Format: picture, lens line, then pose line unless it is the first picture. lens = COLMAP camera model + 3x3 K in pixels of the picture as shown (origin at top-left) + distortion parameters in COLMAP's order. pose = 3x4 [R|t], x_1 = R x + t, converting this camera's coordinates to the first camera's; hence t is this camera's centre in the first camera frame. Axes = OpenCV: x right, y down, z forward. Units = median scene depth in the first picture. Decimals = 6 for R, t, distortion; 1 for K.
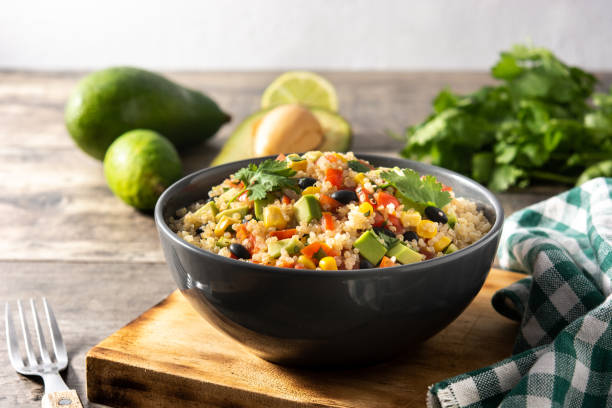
lens RADIAL K [[1916.4, 0, 306.0], [0, 1916.4, 204.0], [0, 0, 1]] dist [-0.026154, 0.042858]
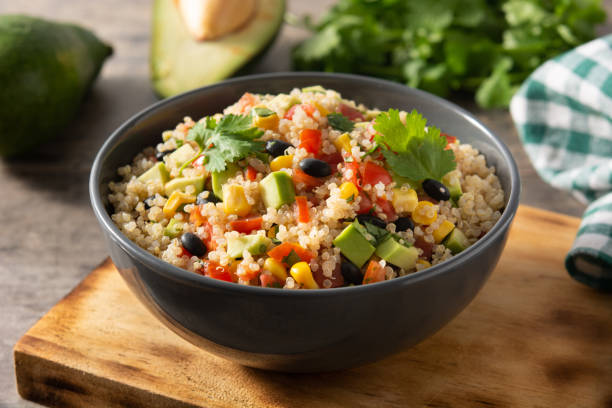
lens RADIAL K [[1916.4, 0, 306.0], [0, 1916.4, 204.0], [0, 0, 1]] dist [-0.026154, 0.042858]
pose [[0.999958, -0.006504, -0.006504, 0.018213], [0.007696, 0.978865, 0.204365, -0.155654], [0.005038, -0.204406, 0.978873, 0.208654]]
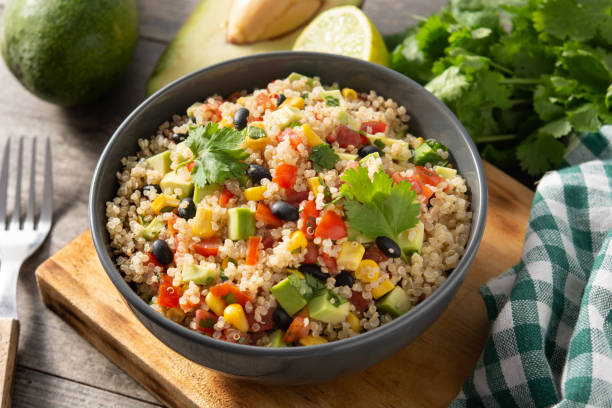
lens RADIAL K [[1916.4, 0, 306.0], [0, 1916.4, 204.0], [0, 0, 1]] dist [-0.026154, 0.042858]
pose [[0.947866, 0.211856, -0.238048, 0.236343], [-0.064160, 0.858584, 0.508642, -0.451877], [0.312143, -0.466852, 0.827415, 0.285784]]
